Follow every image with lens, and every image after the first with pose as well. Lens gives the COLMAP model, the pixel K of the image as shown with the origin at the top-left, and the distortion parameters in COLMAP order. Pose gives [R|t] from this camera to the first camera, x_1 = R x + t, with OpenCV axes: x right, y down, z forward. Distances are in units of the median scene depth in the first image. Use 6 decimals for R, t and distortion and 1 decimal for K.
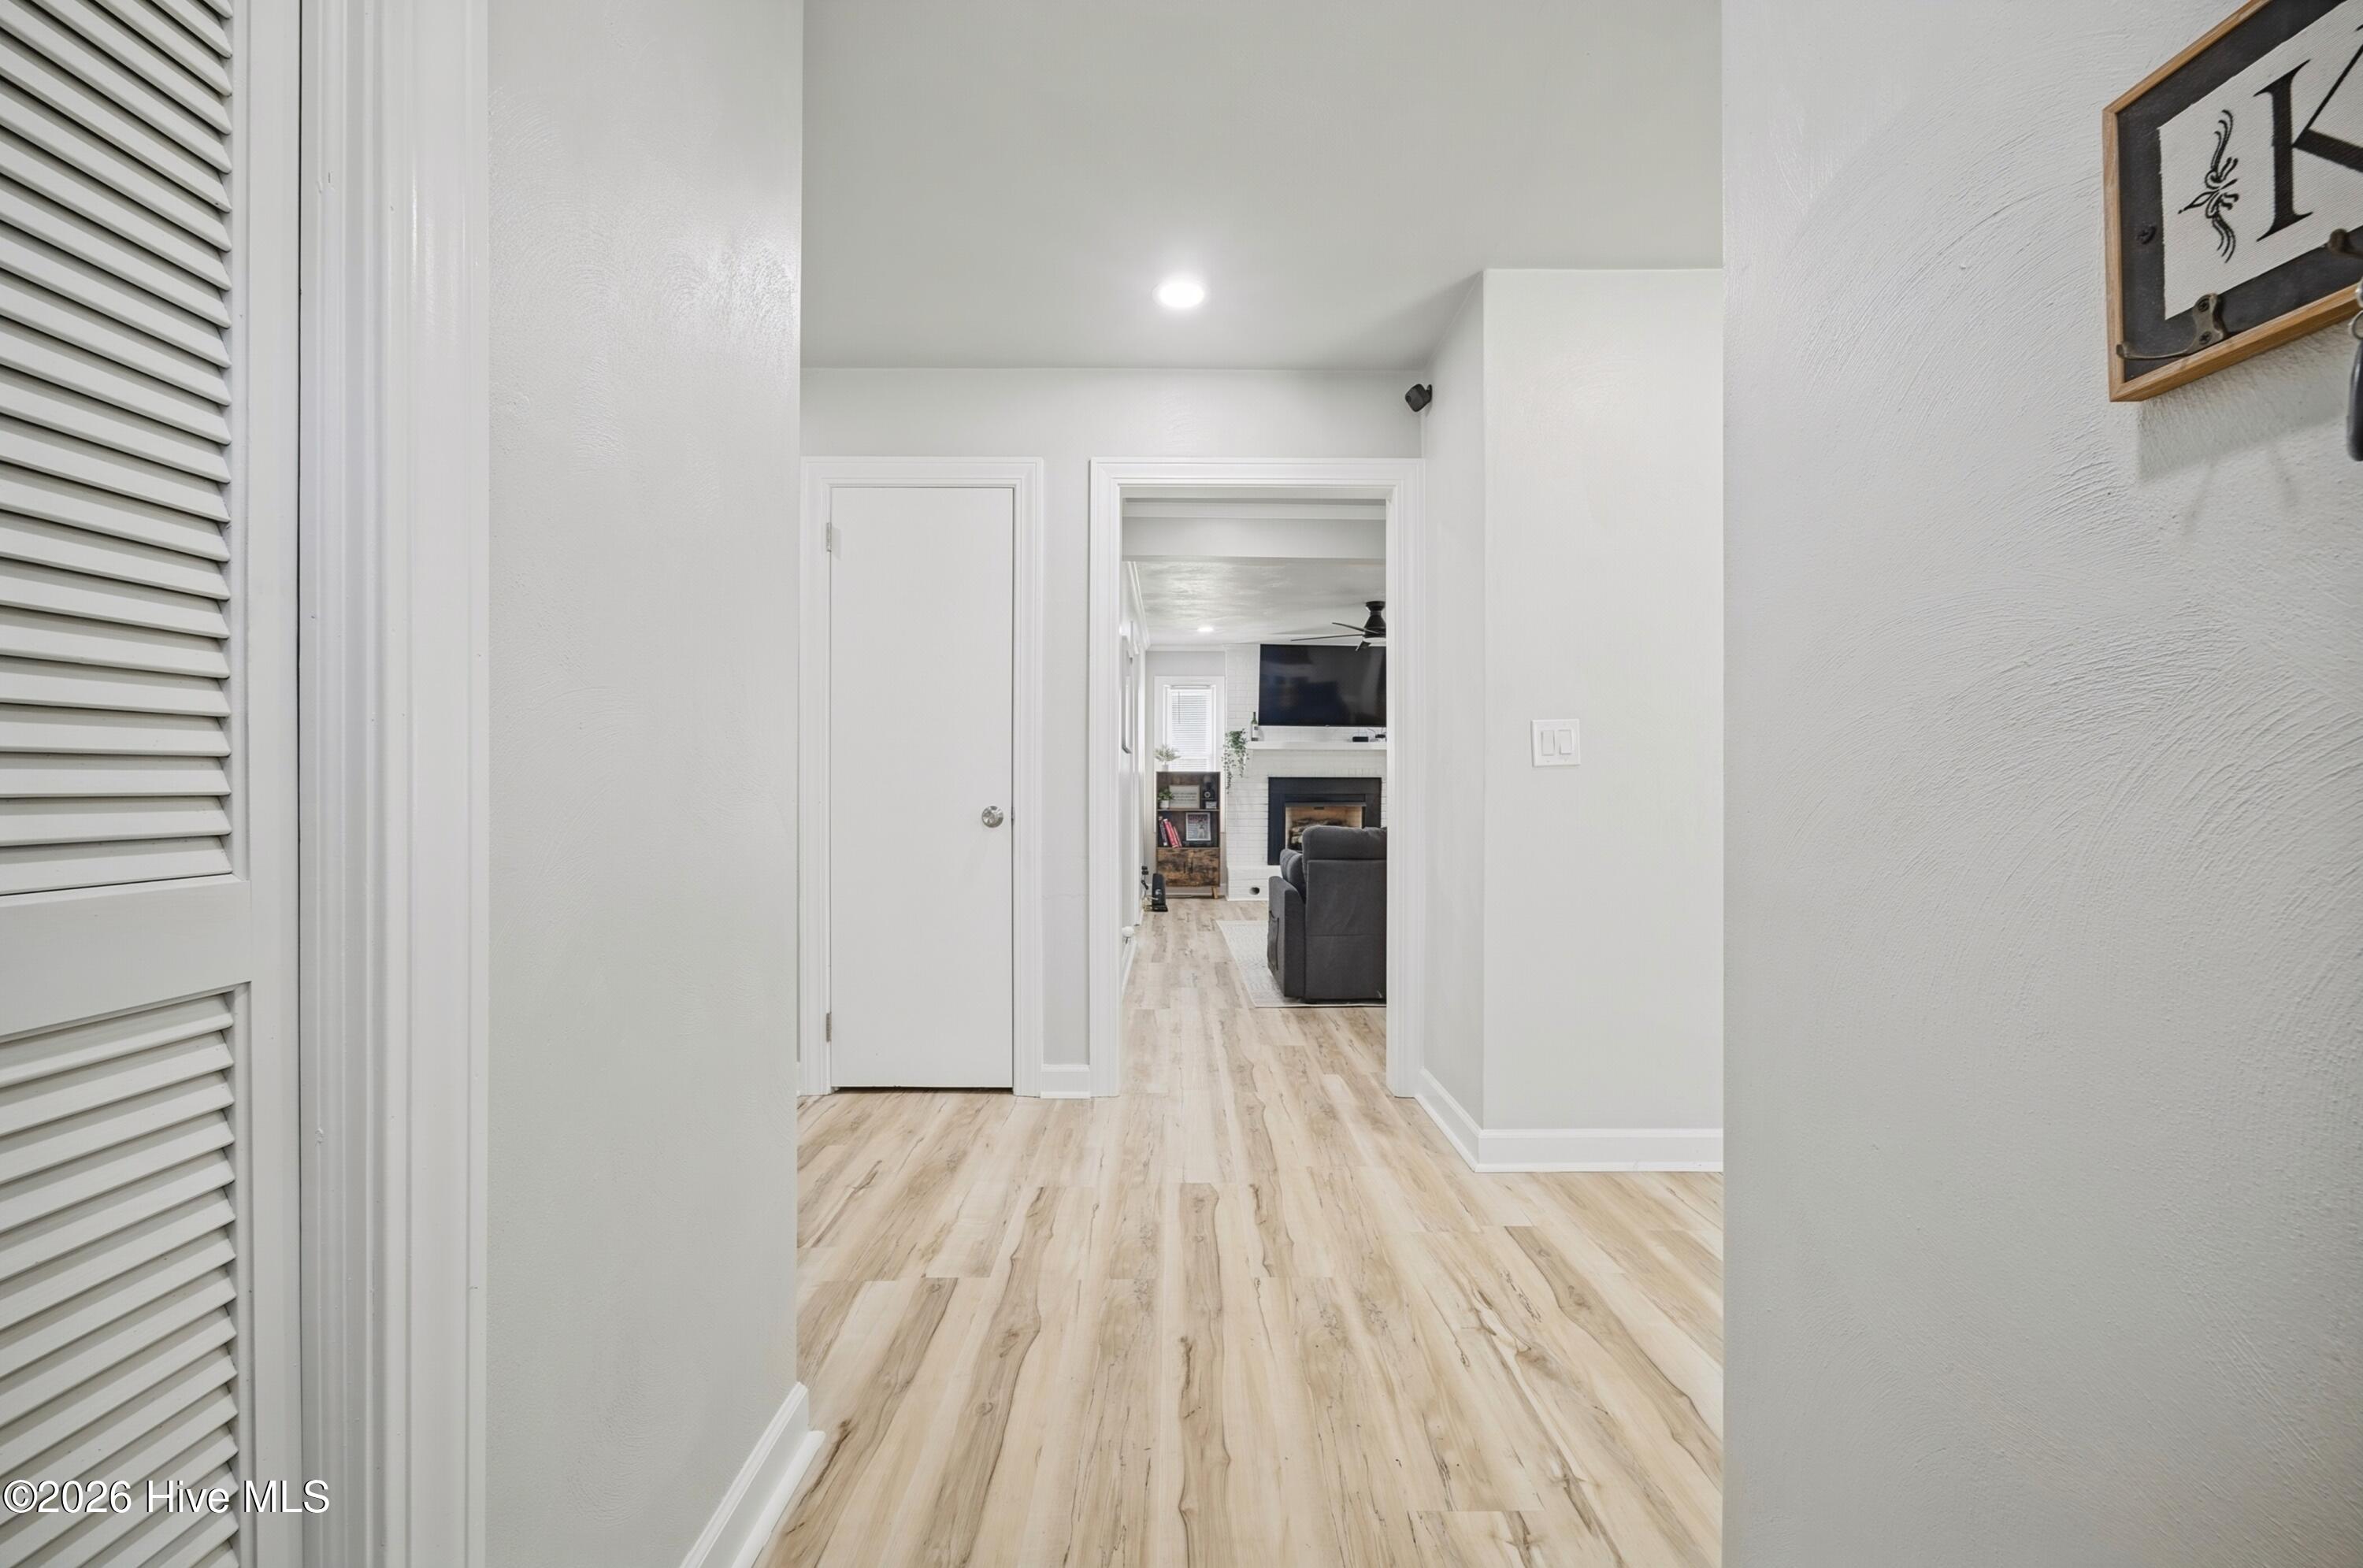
lens RADIAL K [[946.9, 0, 1166.2], [0, 946.9, 769.2], [0, 0, 1]] dist [0.002435, -0.000198]
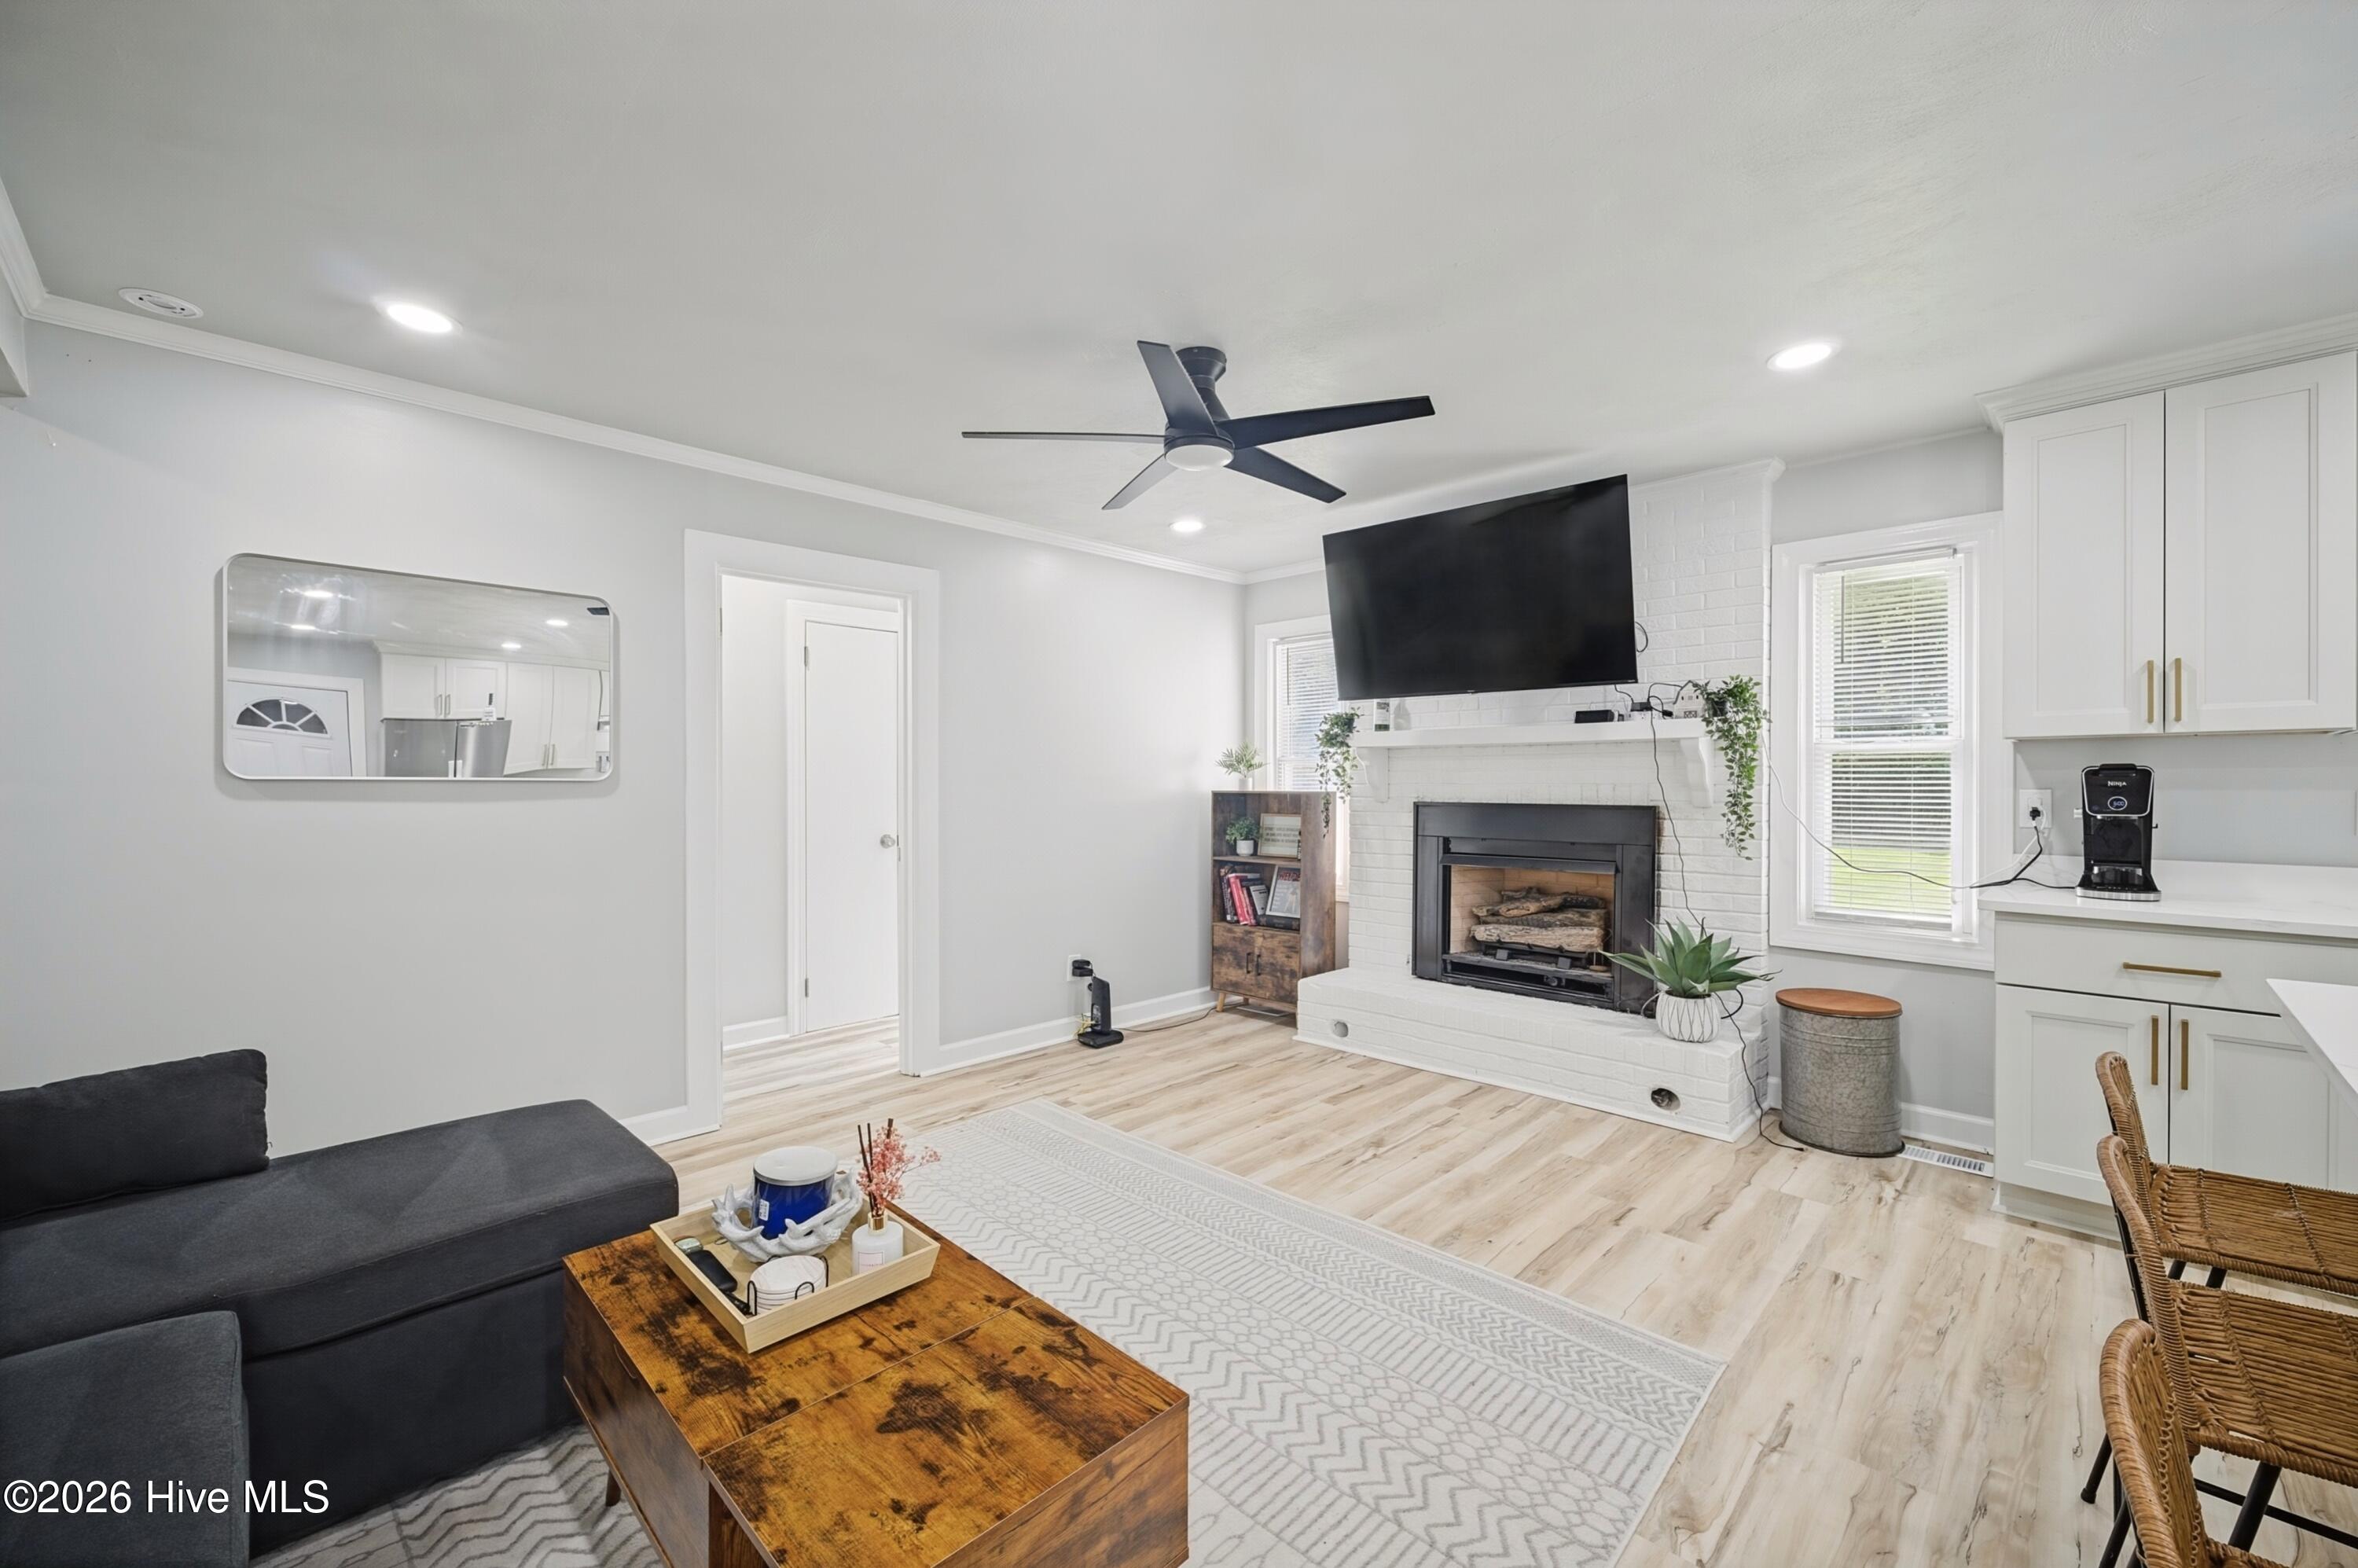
lens RADIAL K [[944.9, 0, 1161.6], [0, 944.9, 785.8], [0, 0, 1]] dist [0.002435, -0.000198]
pose [[0.704072, -0.000195, -0.710128, 0.371480], [0.012231, 0.999855, 0.011852, -0.007667], [0.710023, -0.017030, 0.703972, 0.561802]]
